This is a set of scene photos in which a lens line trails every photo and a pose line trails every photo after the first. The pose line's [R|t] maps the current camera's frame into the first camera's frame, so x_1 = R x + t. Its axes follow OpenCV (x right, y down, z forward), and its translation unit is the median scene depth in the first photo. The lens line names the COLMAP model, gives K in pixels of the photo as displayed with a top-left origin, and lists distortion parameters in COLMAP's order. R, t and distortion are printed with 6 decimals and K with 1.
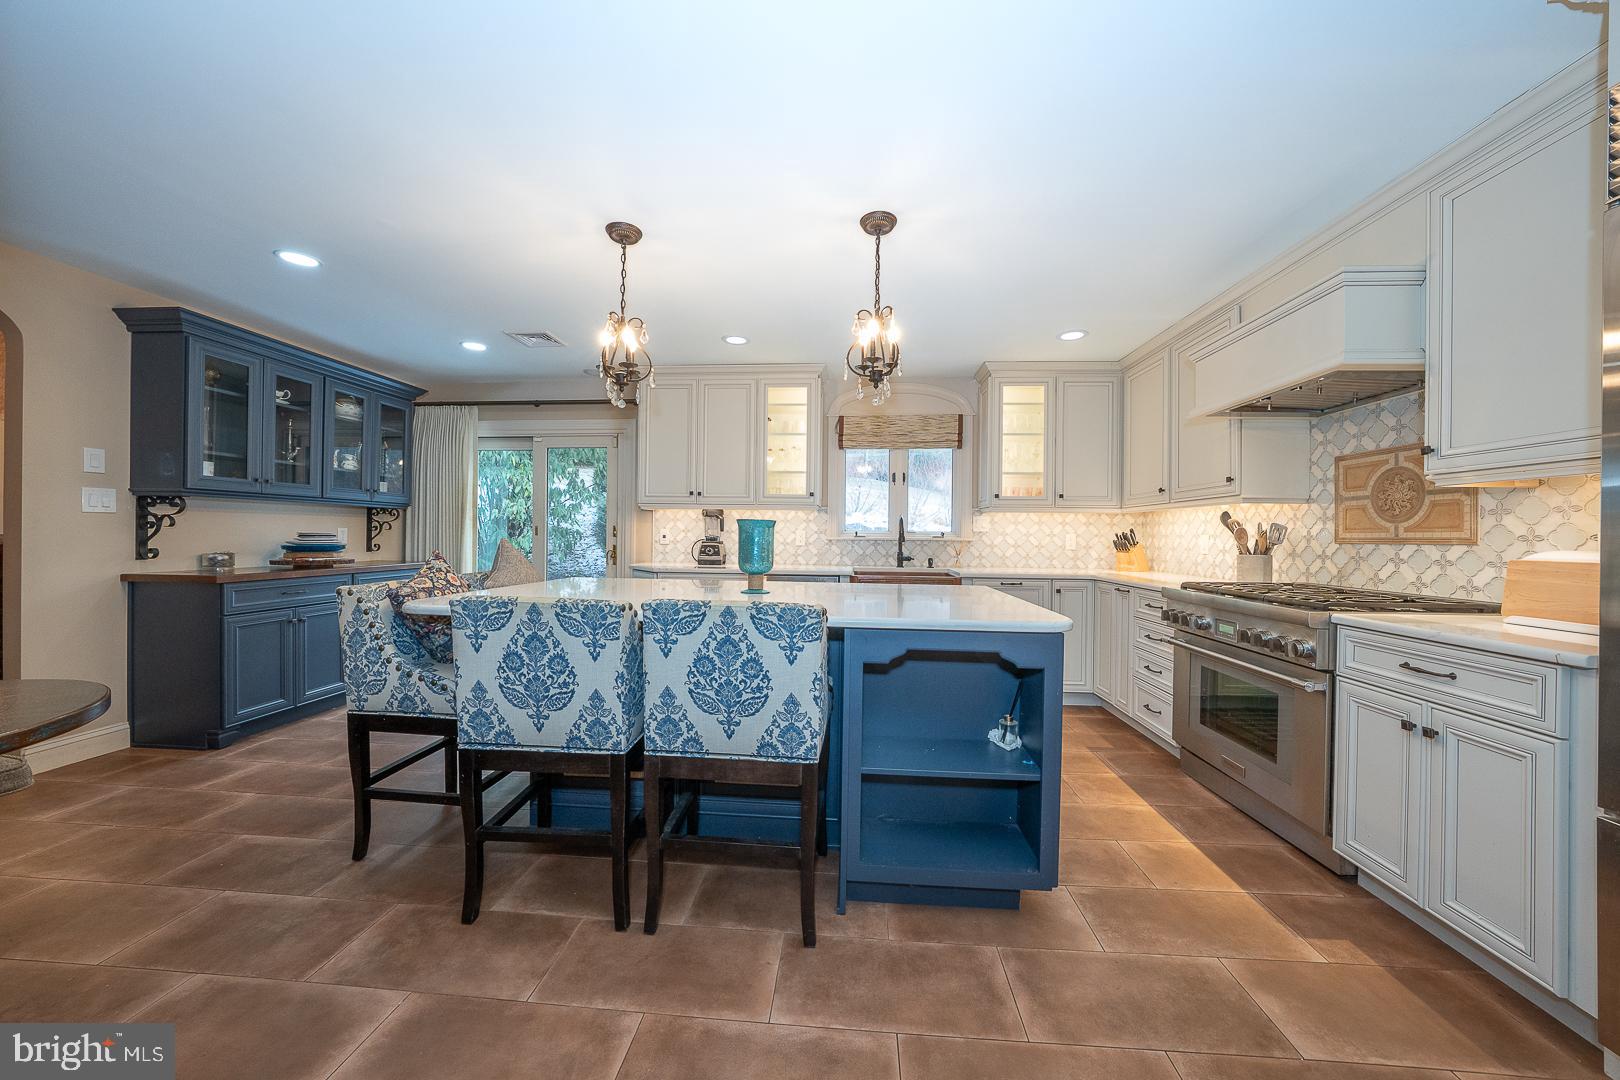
lens RADIAL K [[557.3, 0, 811.3], [0, 557.3, 535.9], [0, 0, 1]] dist [-0.027748, 0.005110]
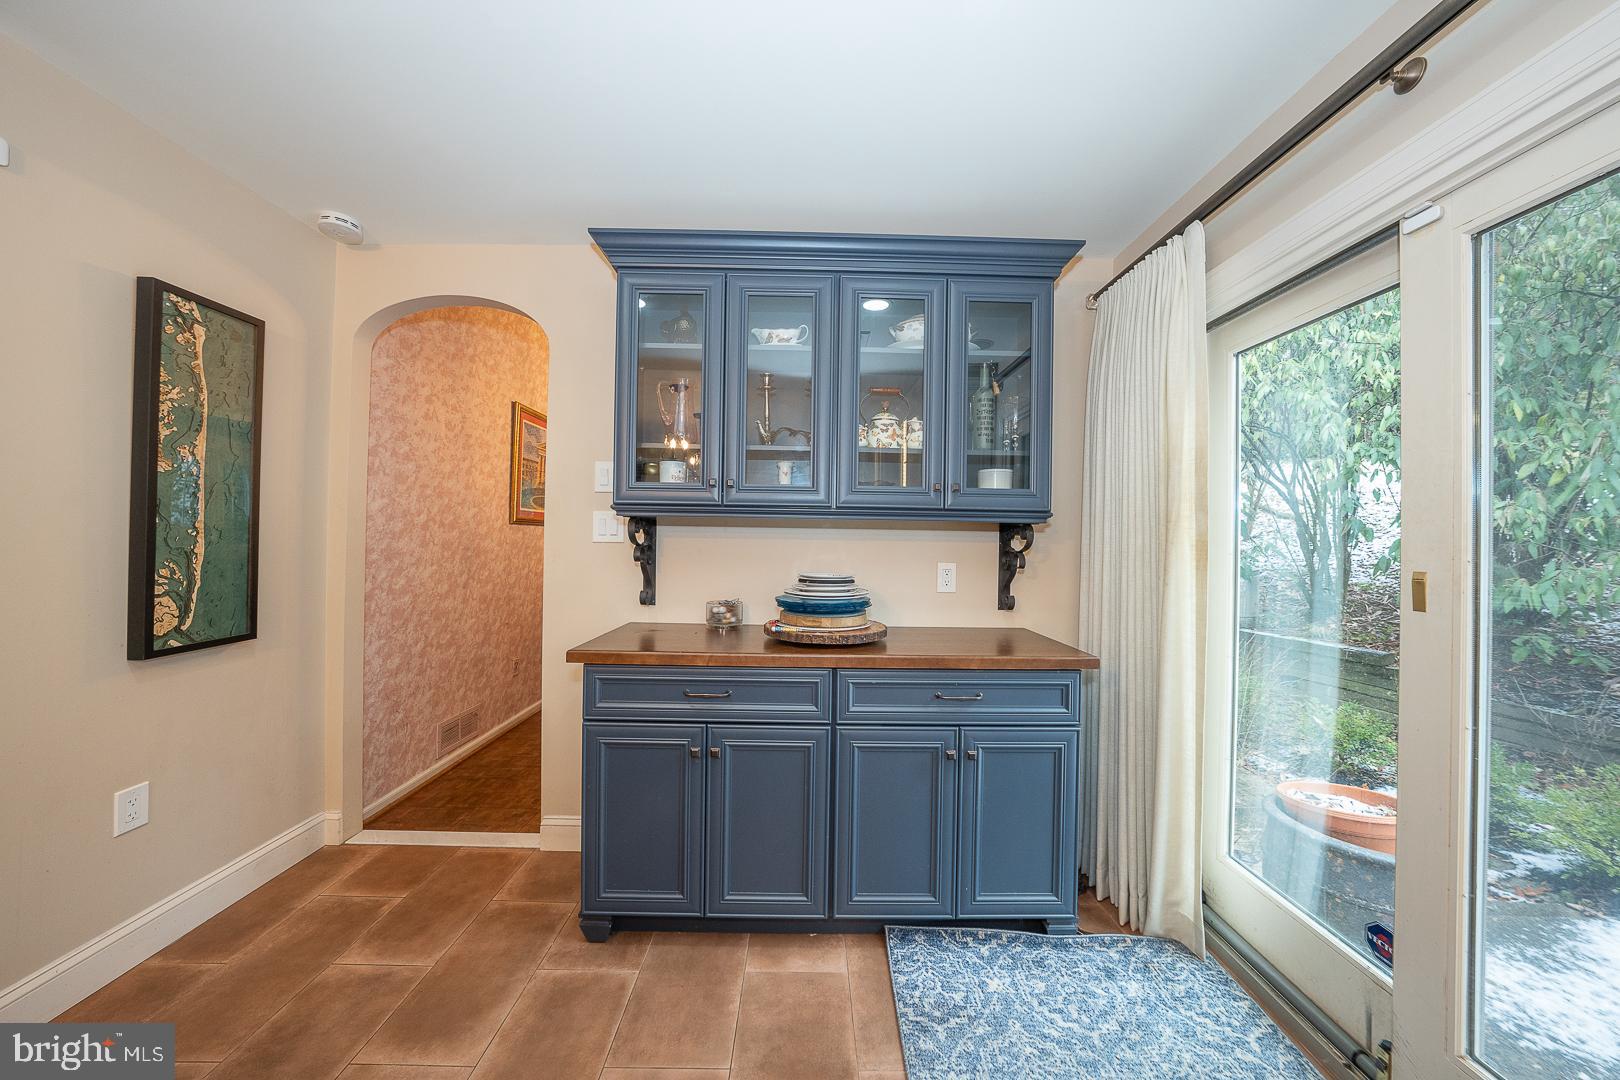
lens RADIAL K [[557.3, 0, 811.3], [0, 557.3, 535.9], [0, 0, 1]] dist [-0.027748, 0.005110]
pose [[0.090288, -0.017191, -0.995767, -0.382581], [-0.020143, 0.999615, -0.019084, -0.035245], [0.995712, 0.021781, 0.089907, 0.957495]]
